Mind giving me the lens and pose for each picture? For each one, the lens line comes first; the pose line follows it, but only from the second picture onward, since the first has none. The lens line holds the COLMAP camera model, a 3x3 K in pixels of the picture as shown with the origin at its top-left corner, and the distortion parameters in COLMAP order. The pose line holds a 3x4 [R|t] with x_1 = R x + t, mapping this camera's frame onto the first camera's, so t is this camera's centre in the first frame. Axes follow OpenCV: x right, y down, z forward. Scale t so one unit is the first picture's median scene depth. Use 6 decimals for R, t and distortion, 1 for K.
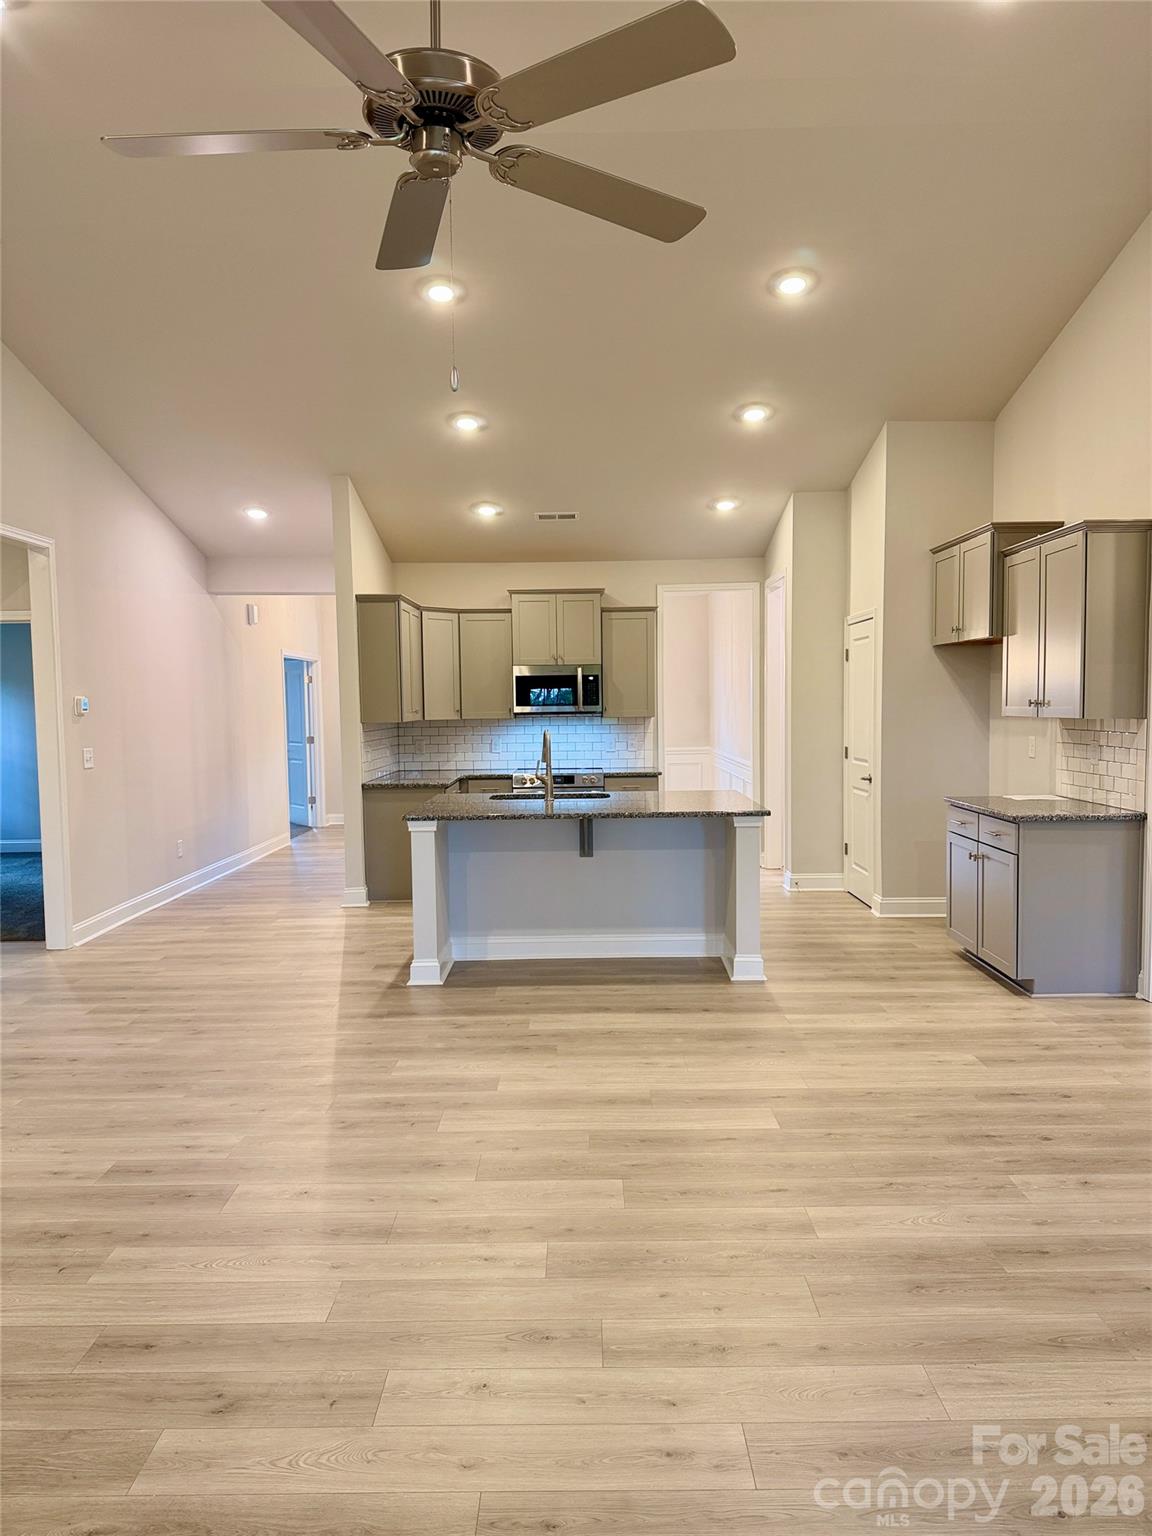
lens RADIAL K [[1070.4, 0, 574.9], [0, 1070.4, 767.4], [0, 0, 1]] dist [0.095099, -0.050818]
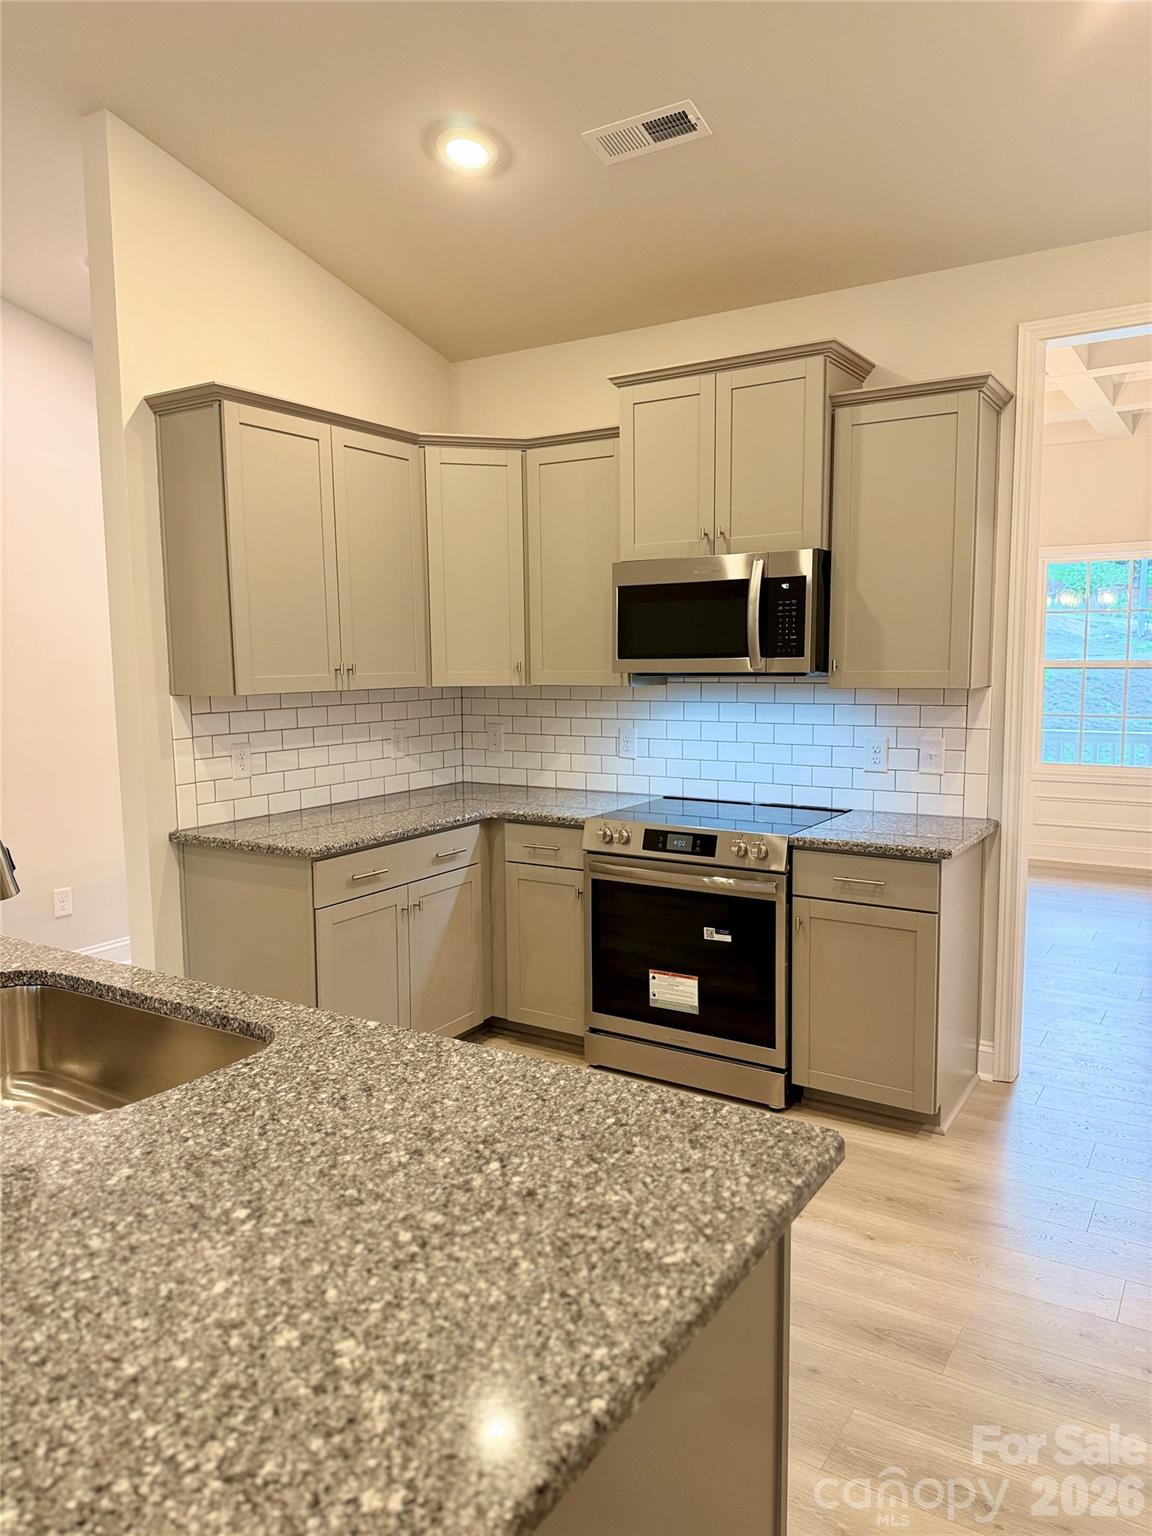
lens RADIAL K [[1070.4, 0, 568.9], [0, 1070.4, 758.0], [0, 0, 1]] dist [0.095099, -0.050818]
pose [[0.843772, 0.054808, -0.533897, 0.257430], [-0.031620, 0.998121, 0.052491, -0.063475], [0.535770, -0.027409, 0.843919, 1.017162]]
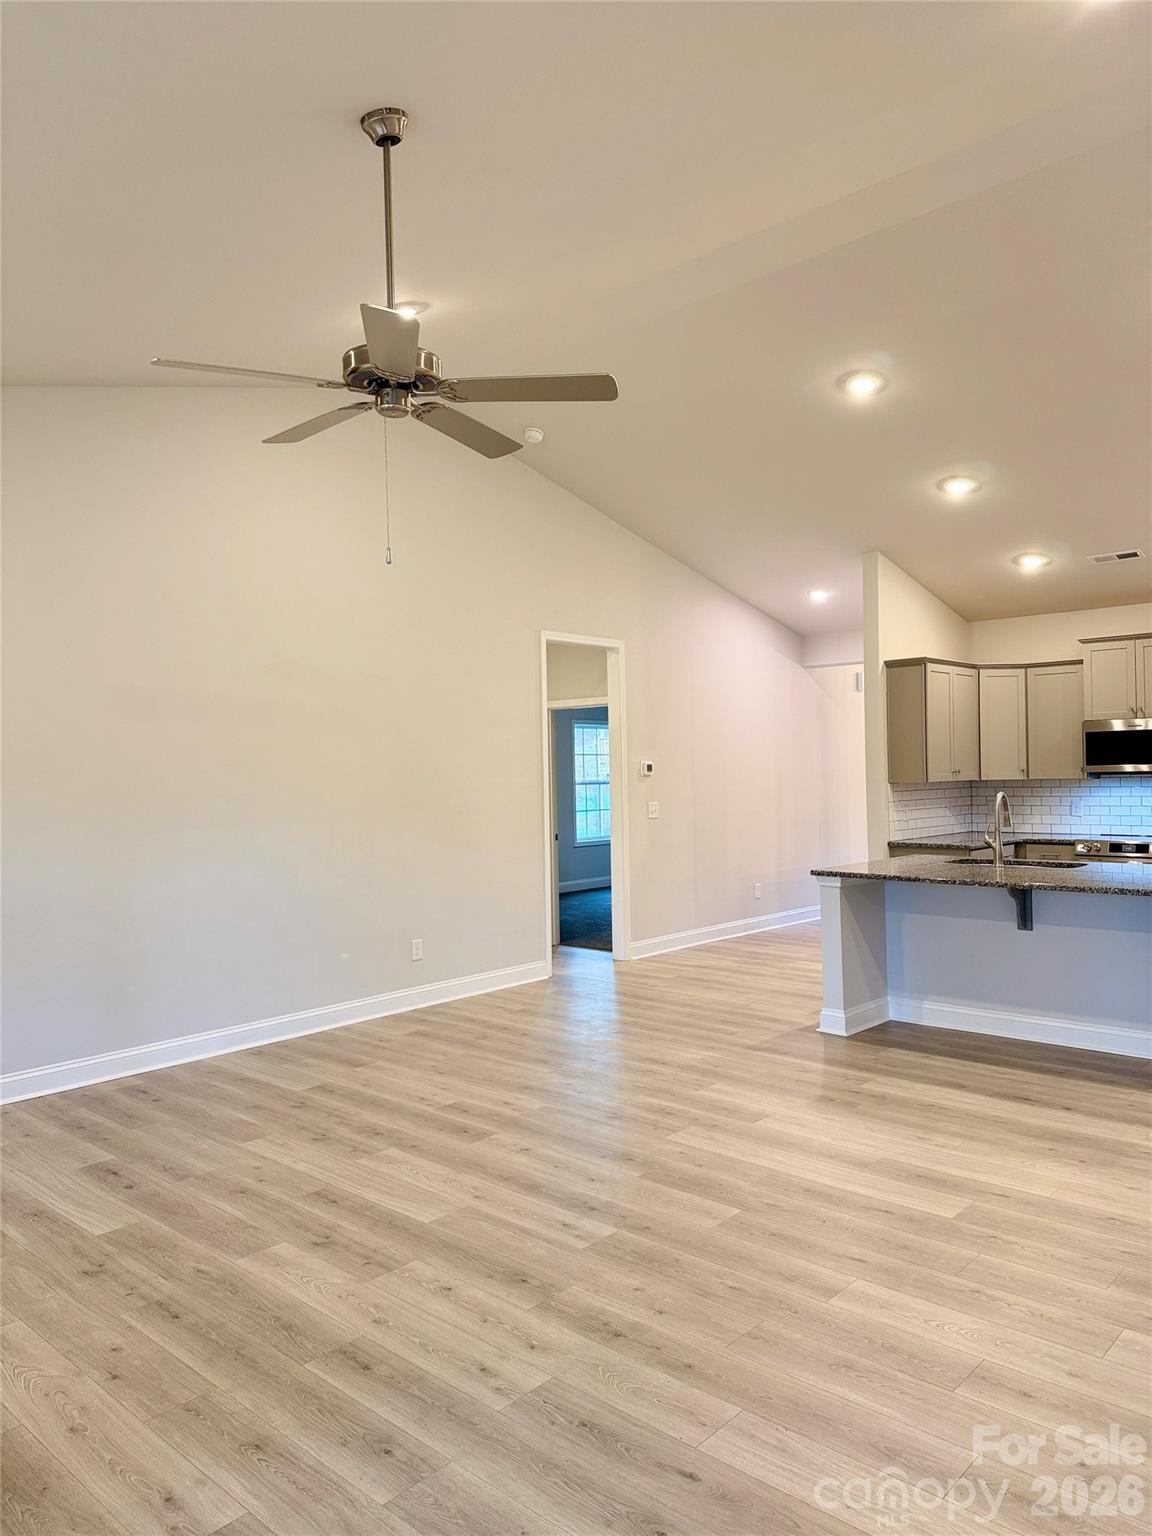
lens RADIAL K [[1070.4, 0, 584.3], [0, 1070.4, 765.3], [0, 0, 1]] dist [0.095099, -0.050818]
pose [[0.752043, -0.003363, -0.659105, 0.380011], [-0.033295, 0.998516, -0.043085, -0.005551], [0.658272, 0.054347, 0.750816, 0.037409]]
